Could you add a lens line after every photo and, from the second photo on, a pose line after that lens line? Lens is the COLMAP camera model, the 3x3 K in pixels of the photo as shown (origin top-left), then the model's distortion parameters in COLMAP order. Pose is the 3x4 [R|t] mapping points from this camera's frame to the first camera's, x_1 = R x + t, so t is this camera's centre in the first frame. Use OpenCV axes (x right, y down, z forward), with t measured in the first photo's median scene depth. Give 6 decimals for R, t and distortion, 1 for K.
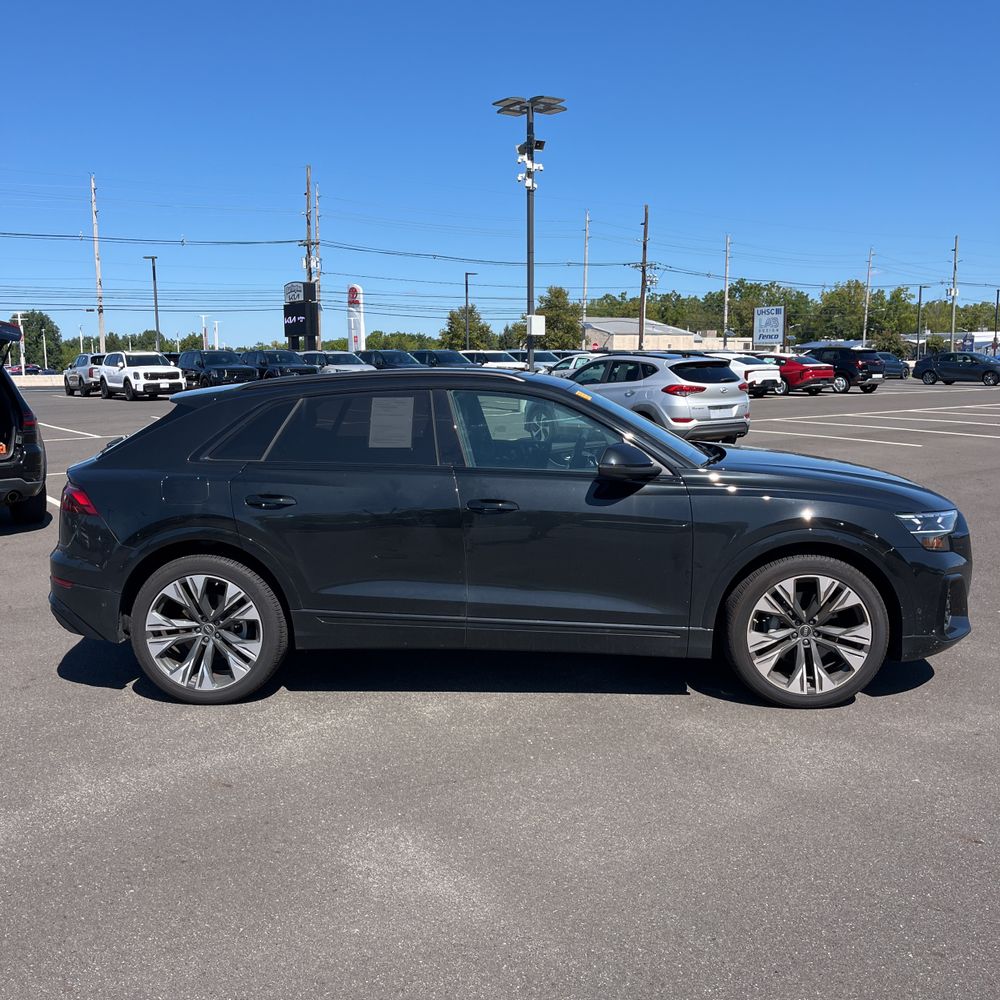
lens RADIAL K [[1014.7, 0, 495.8], [0, 1014.7, 470.0], [0, 0, 1]] dist [0.013151, 0.000000]
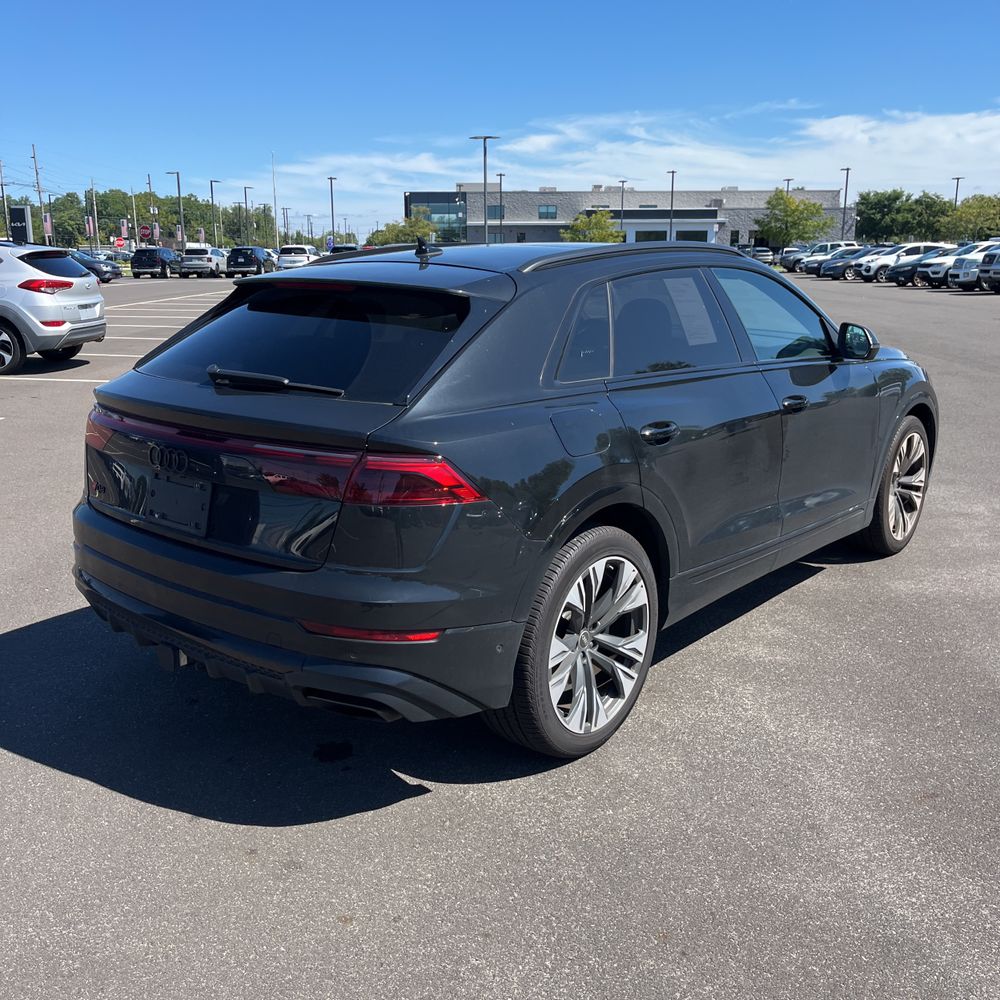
lens RADIAL K [[1014.7, 0, 508.9], [0, 1014.7, 491.6], [0, 0, 1]] dist [0.013151, 0.000000]
pose [[0.585805, -0.170976, 0.792212, -0.770163], [0.078231, 0.984859, 0.154705, -0.040194], [-0.806667, -0.028651, 0.590311, 0.620476]]
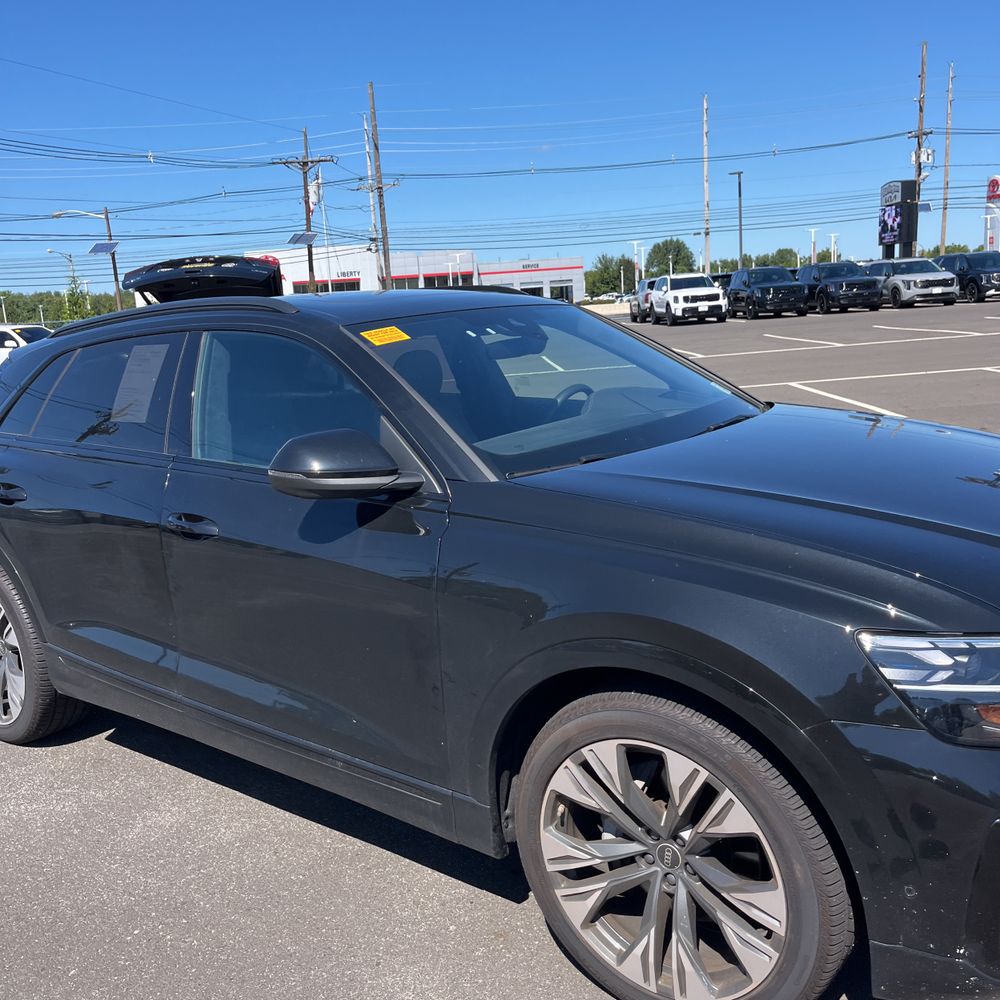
lens RADIAL K [[1014.7, 0, 486.5], [0, 1014.7, 496.7], [0, 0, 1]] dist [0.013151, 0.000000]
pose [[0.815844, 0.063705, -0.574753, 0.448276], [-0.003324, 0.994414, 0.105502, -0.043352], [0.578263, -0.084163, 0.811498, 0.552280]]
